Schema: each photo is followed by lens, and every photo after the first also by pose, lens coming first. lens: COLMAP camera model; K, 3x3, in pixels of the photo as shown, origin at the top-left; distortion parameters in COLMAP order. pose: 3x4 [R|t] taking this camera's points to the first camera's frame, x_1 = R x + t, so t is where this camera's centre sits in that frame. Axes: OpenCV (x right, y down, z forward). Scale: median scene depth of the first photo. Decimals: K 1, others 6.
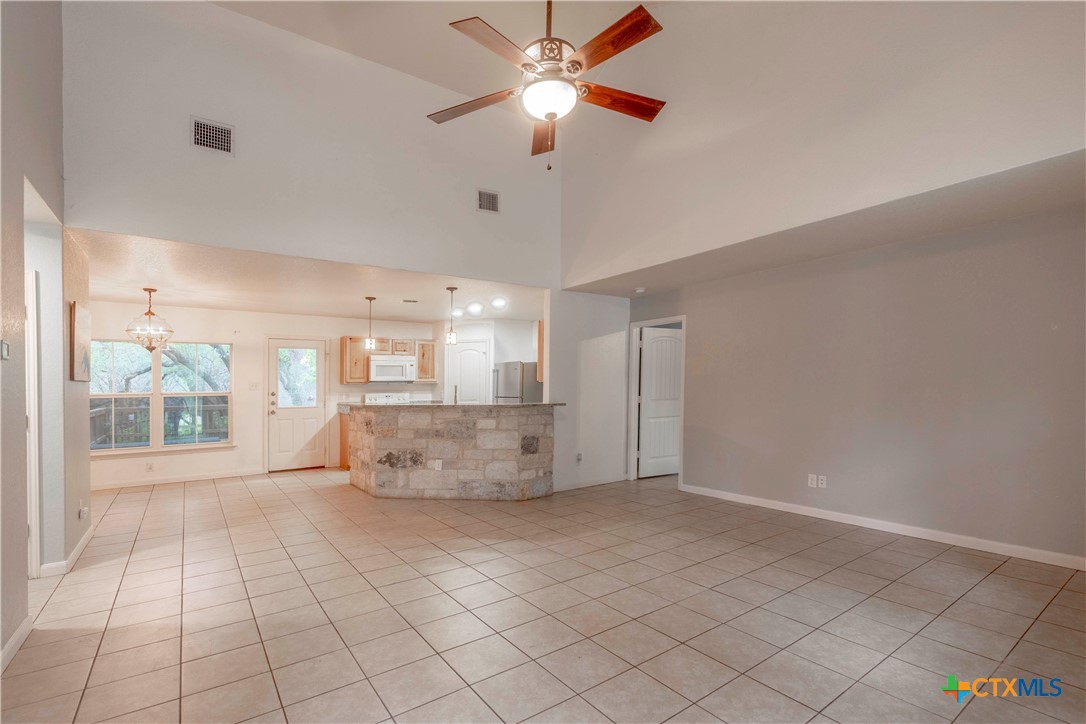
lens RADIAL K [[492.5, 0, 545.4], [0, 492.5, 369.1], [0, 0, 1]] dist [-0.000732, 0.000207]
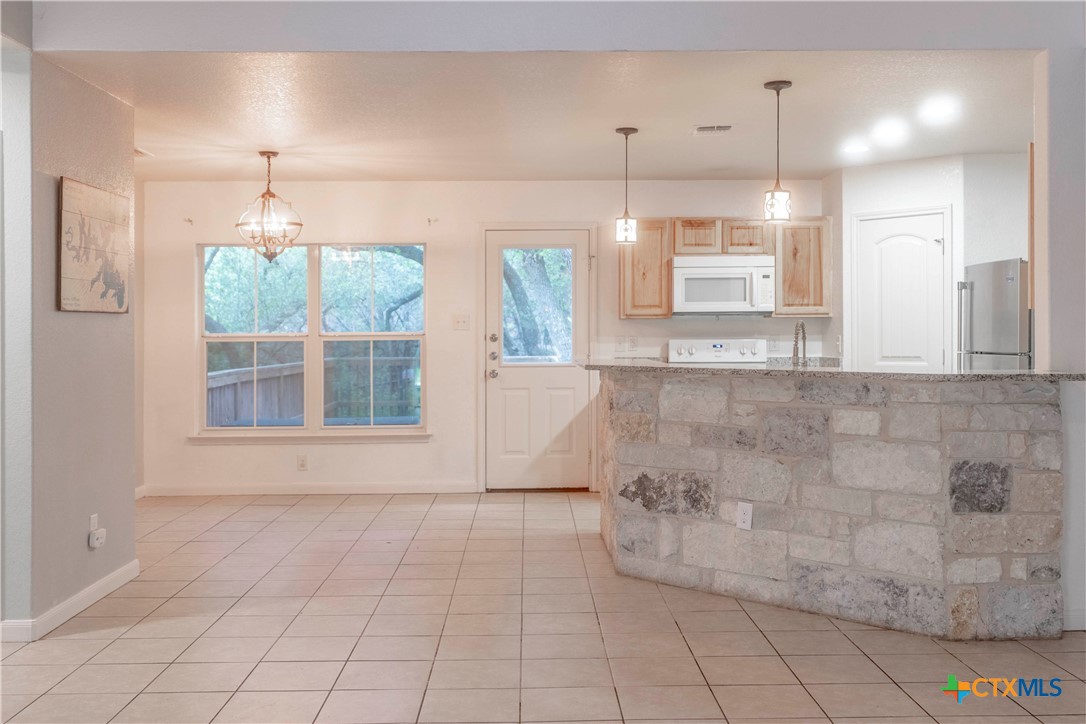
lens RADIAL K [[1029.6, 0, 556.7], [0, 1029.6, 273.9], [0, 0, 1]] dist [0.010719, 0.000000]
pose [[0.823171, -0.024537, -0.567264, 0.142155], [0.015831, 0.999669, -0.020269, 0.008396], [0.567573, 0.007705, 0.823287, 0.197864]]
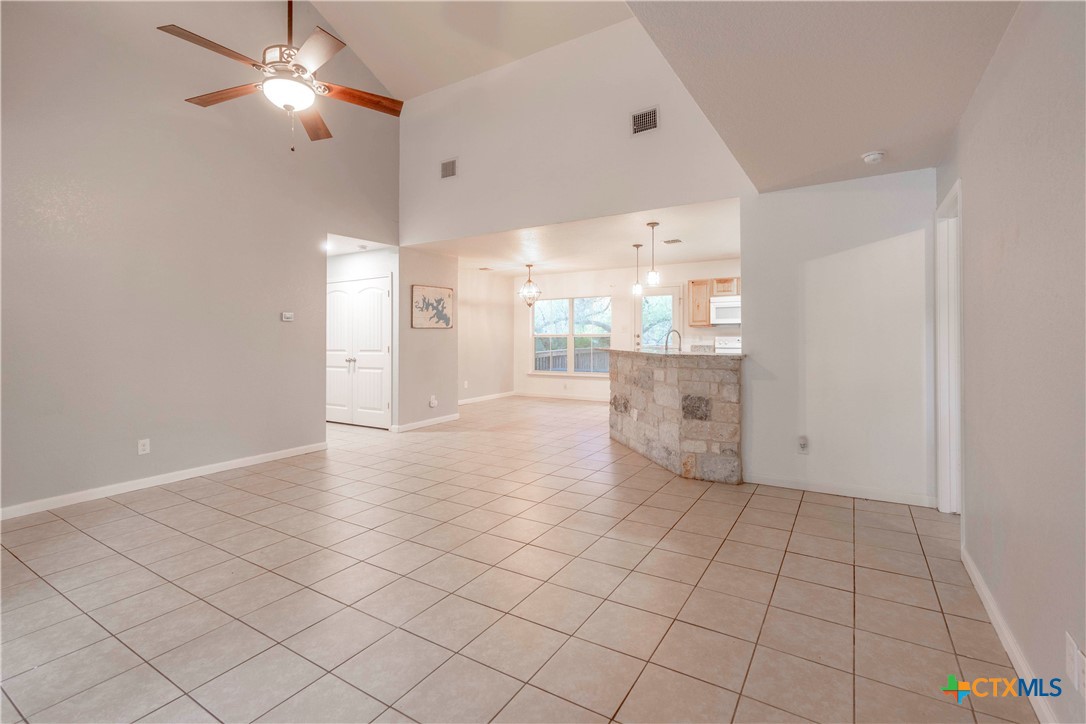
lens RADIAL K [[492.5, 0, 572.5], [0, 492.5, 290.9], [0, 0, 1]] dist [-0.000732, 0.000207]
pose [[0.395711, -0.070216, -0.915687, 0.594040], [0.036656, 0.997486, -0.060648, 0.011327], [0.917643, -0.009566, 0.397290, 0.505878]]
